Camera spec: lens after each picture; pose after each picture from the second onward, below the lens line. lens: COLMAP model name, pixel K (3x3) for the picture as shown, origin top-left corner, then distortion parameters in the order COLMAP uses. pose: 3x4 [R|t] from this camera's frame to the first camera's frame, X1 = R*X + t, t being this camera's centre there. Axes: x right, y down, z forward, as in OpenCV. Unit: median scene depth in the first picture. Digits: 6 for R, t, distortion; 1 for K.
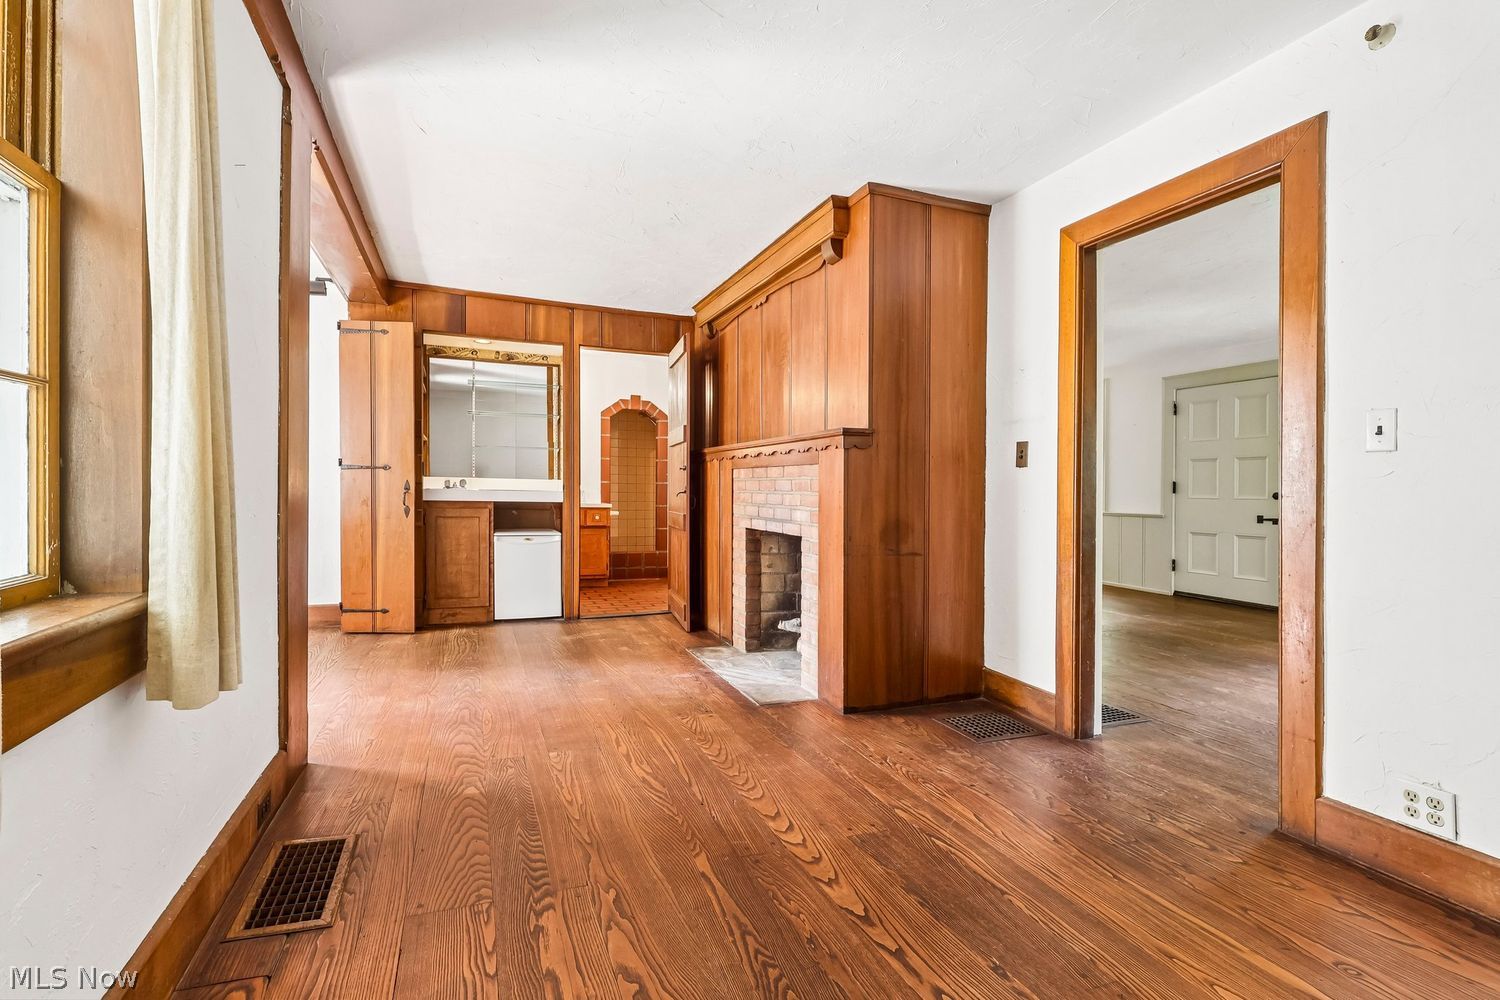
lens RADIAL K [[692.7, 0, 746.0], [0, 692.7, 497.4], [0, 0, 1]] dist [-0.004580, 0.000833]
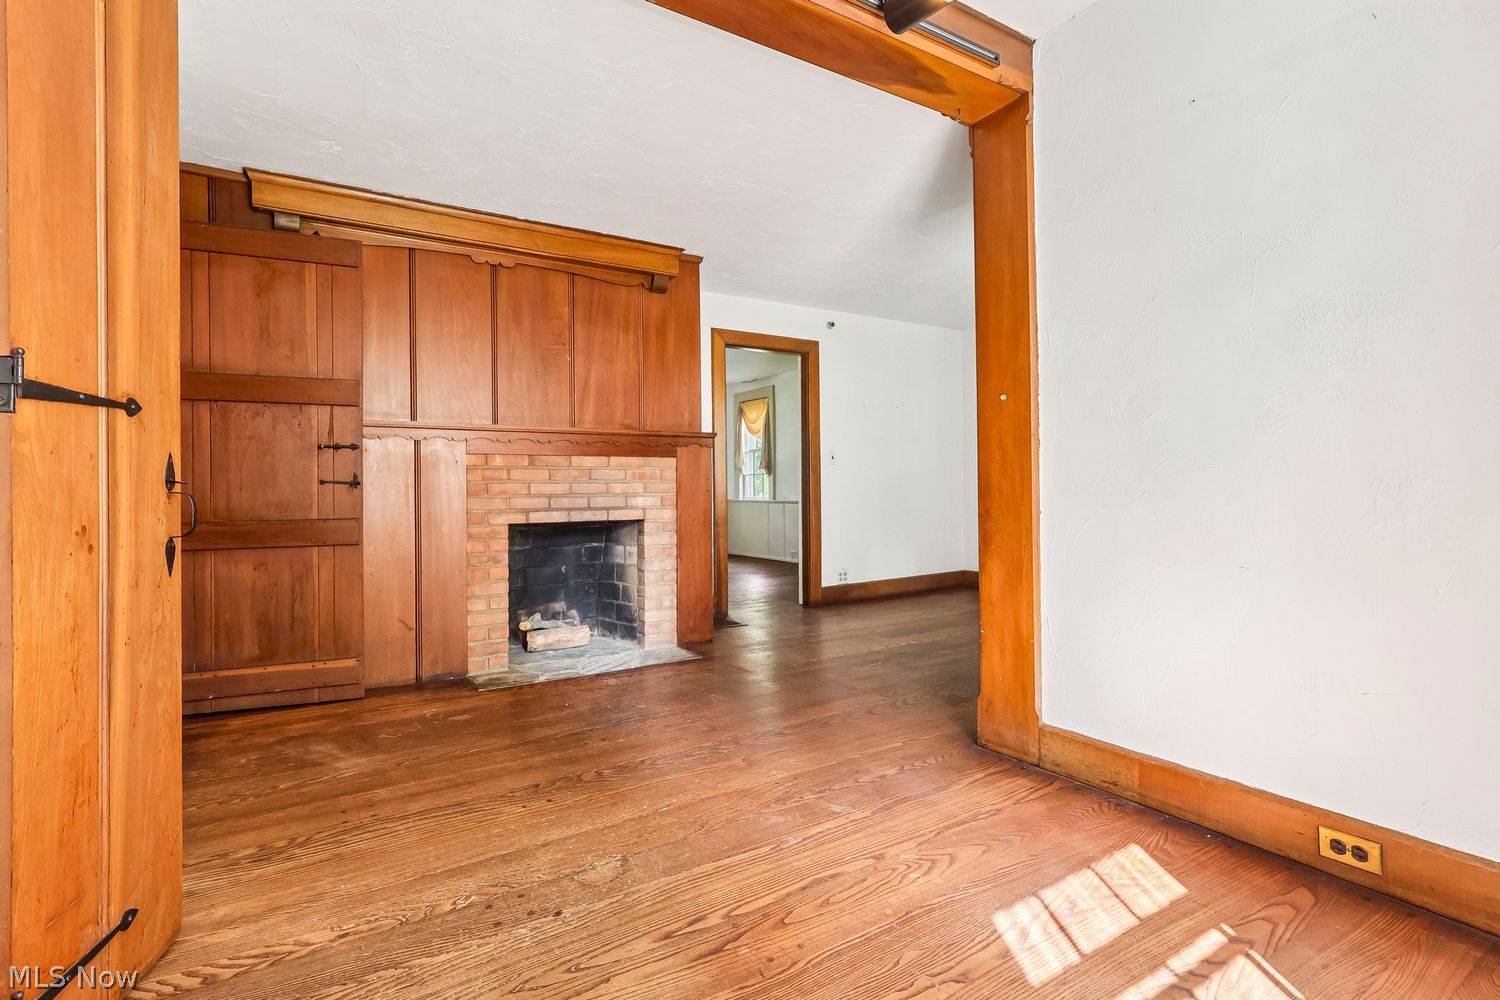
lens RADIAL K [[692.7, 0, 746.5], [0, 692.7, 487.3], [0, 0, 1]] dist [-0.004580, 0.000833]
pose [[-0.176382, -0.014912, 0.984209, -1.452329], [0.016159, 0.999707, 0.018043, -0.019796], [-0.984189, 0.019086, -0.176090, 1.392483]]
